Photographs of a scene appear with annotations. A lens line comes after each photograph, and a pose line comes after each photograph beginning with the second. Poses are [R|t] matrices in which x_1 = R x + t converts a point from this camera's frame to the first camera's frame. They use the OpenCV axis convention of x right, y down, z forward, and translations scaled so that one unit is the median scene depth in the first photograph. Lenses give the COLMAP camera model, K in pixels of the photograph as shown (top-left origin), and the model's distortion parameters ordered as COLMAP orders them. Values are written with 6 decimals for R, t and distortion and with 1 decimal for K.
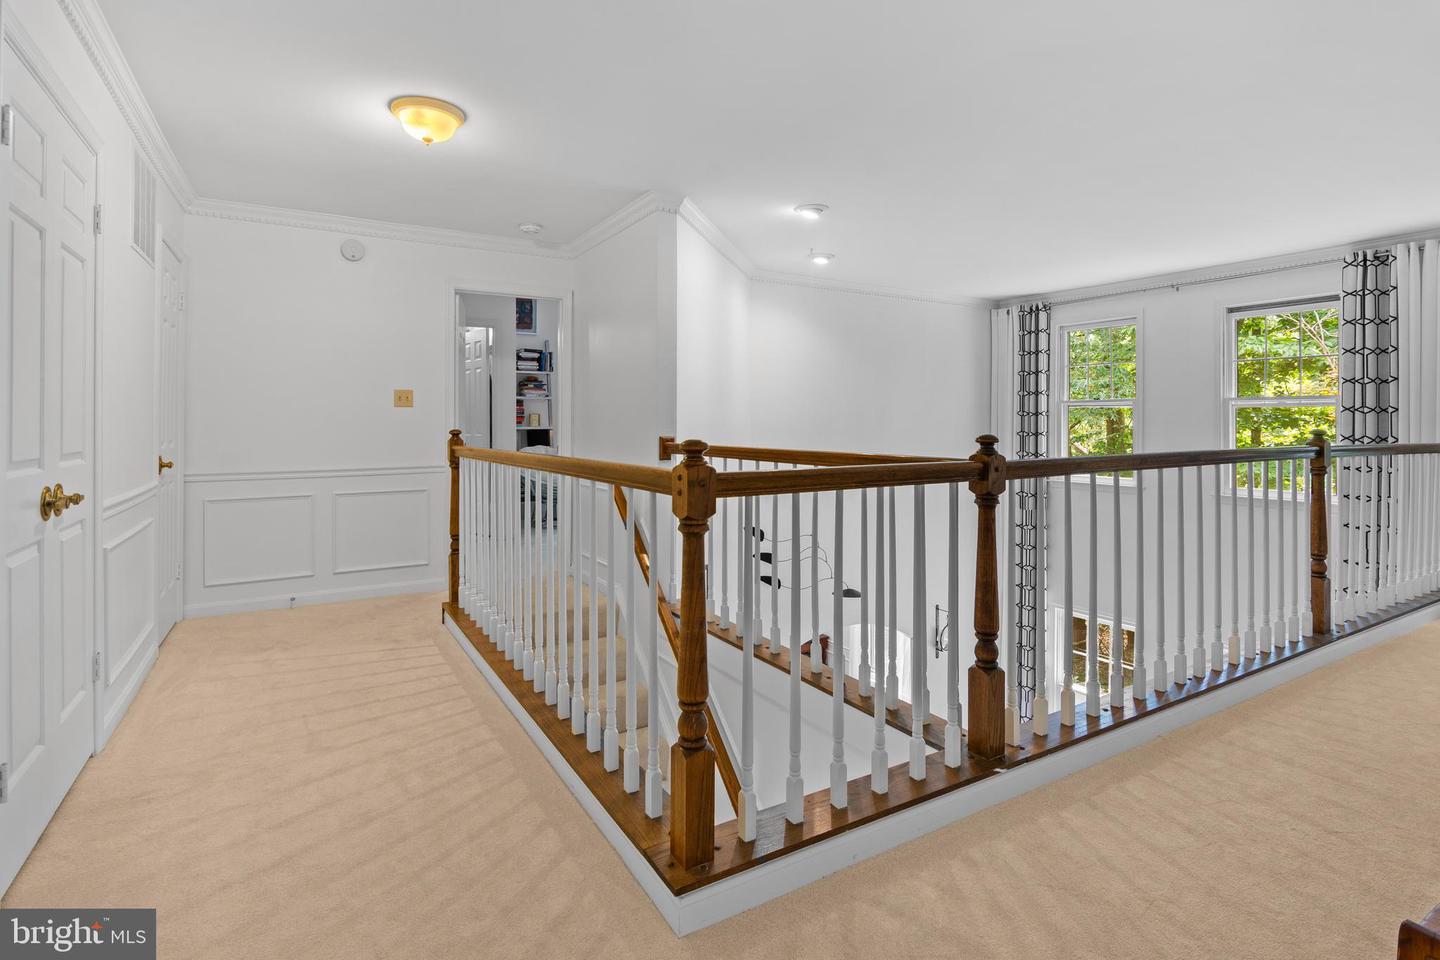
lens RADIAL K [[719.1, 0, 723.6], [0, 719.1, 435.8], [0, 0, 1]] dist [-0.014018, -0.001624]
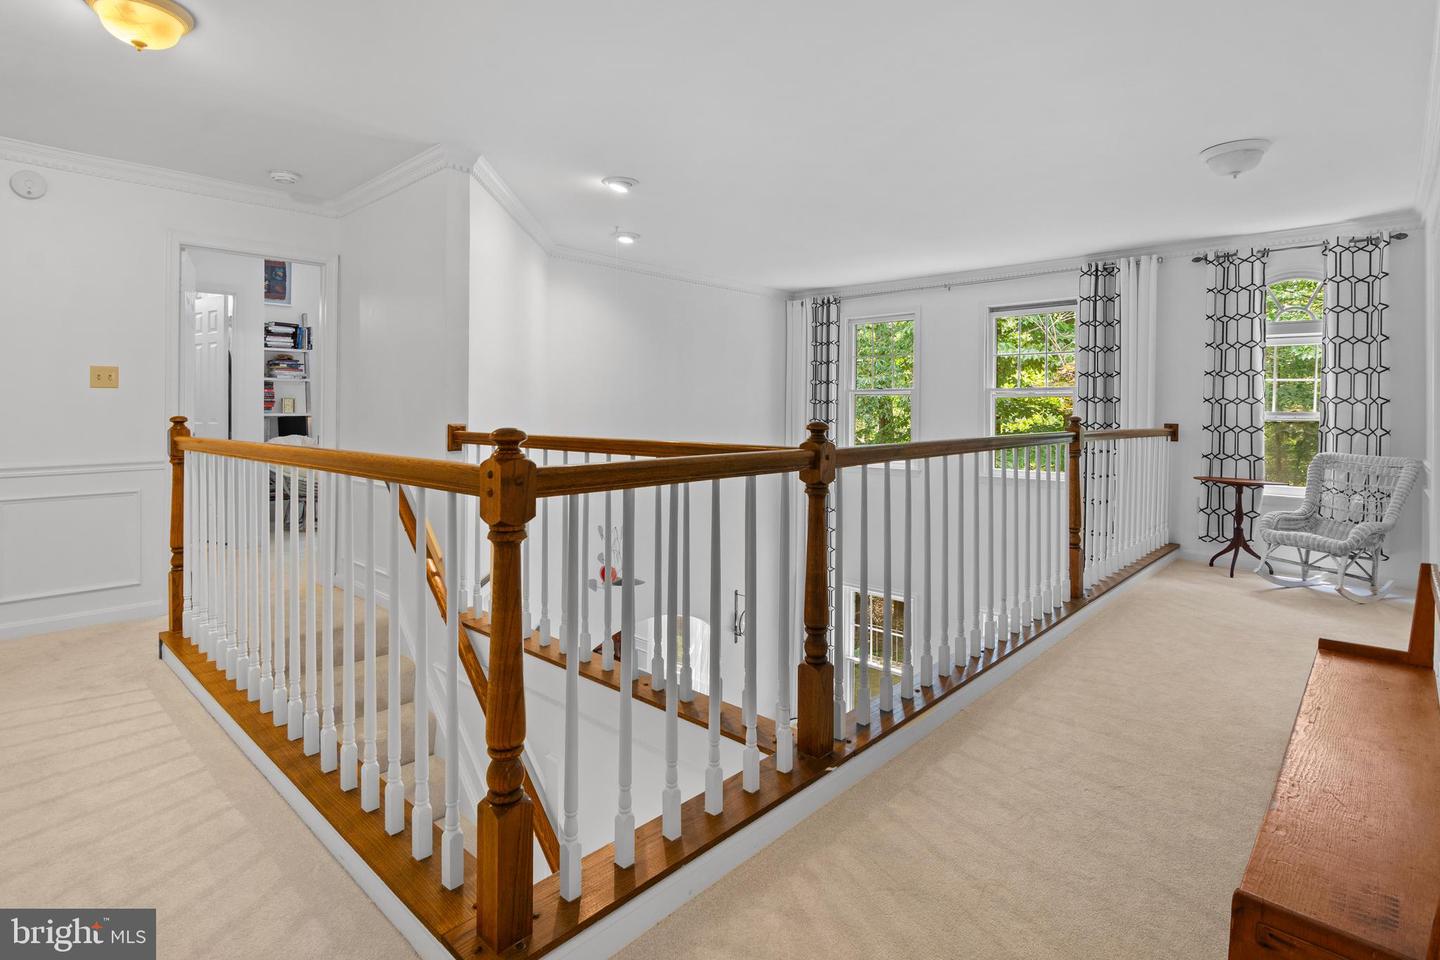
lens RADIAL K [[719.1, 0, 718.6], [0, 719.1, 416.2], [0, 0, 1]] dist [-0.014018, -0.001624]
pose [[0.959538, 0.001169, 0.281578, -0.024593], [0.001668, 0.999950, -0.009833, 0.000308], [-0.281575, 0.009905, 0.959488, 0.085412]]
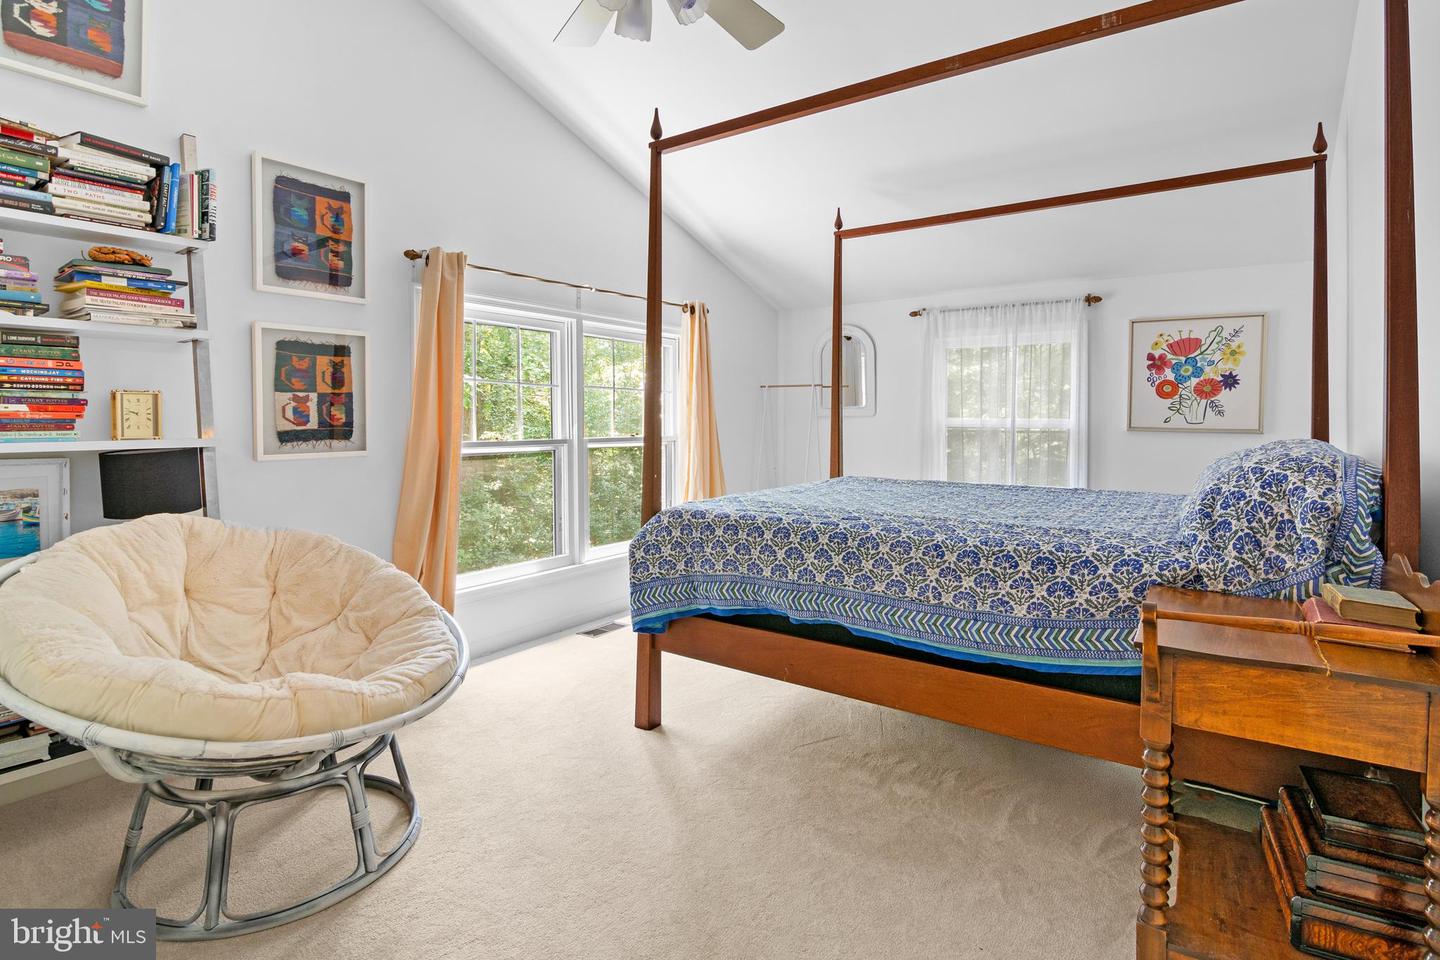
lens RADIAL K [[719.1, 0, 719.3], [0, 719.1, 448.2], [0, 0, 1]] dist [-0.014018, -0.001624]
pose [[0.927433, -0.012679, 0.373774, -0.405755], [0.005043, 0.999758, 0.021400, -0.035162], [-0.373955, -0.017962, 0.927273, 1.696834]]
